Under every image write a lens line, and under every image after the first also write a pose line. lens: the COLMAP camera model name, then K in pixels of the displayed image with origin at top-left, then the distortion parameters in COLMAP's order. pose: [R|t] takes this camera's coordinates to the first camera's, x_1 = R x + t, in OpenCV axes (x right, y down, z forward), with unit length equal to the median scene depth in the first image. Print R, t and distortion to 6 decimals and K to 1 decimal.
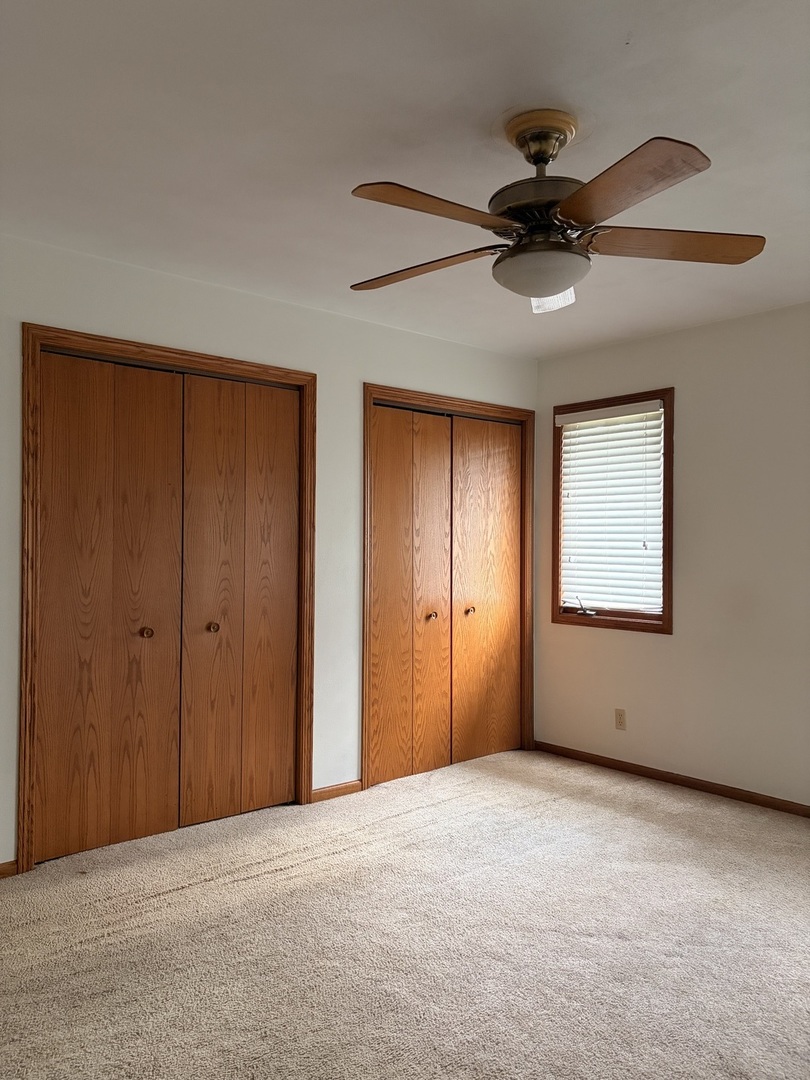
lens RADIAL K [[805.9, 0, 409.9], [0, 805.9, 543.6], [0, 0, 1]] dist [0.066299, -0.039295]
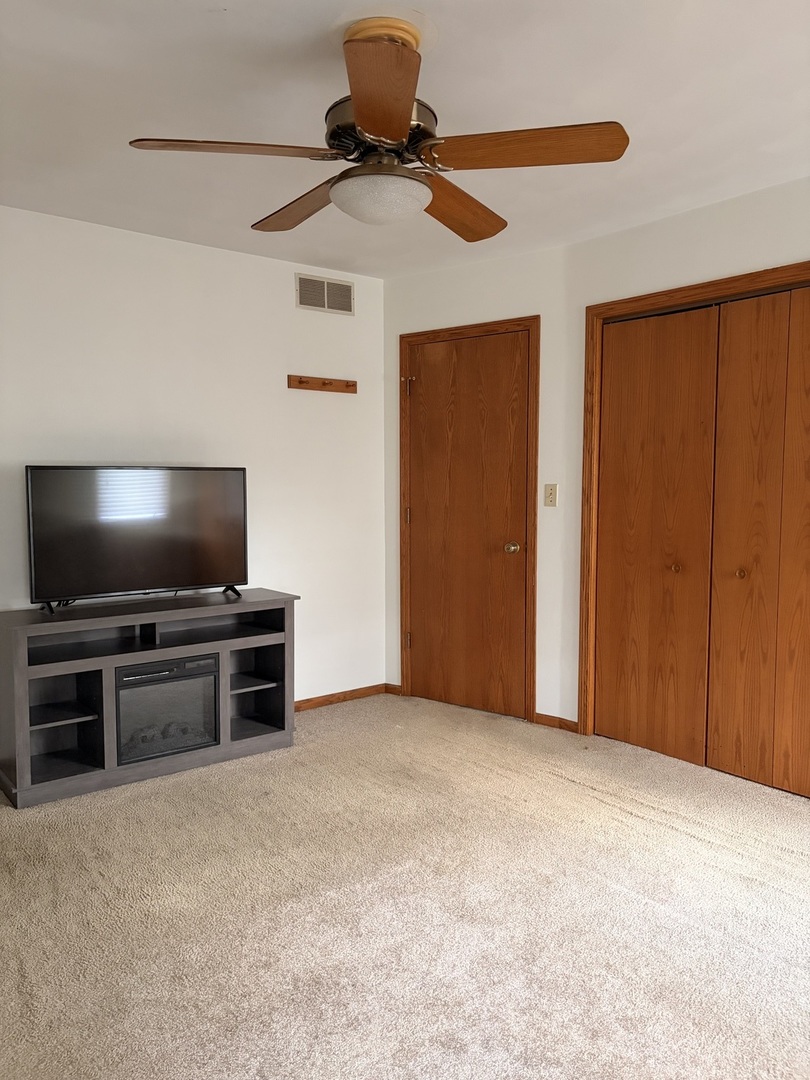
lens RADIAL K [[805.9, 0, 409.1], [0, 805.9, 536.7], [0, 0, 1]] dist [0.066299, -0.039295]
pose [[0.002275, 0.068512, -0.997648, 0.721878], [0.000863, 0.997650, 0.068515, -0.002803], [0.999997, -0.001017, 0.002211, 0.652871]]
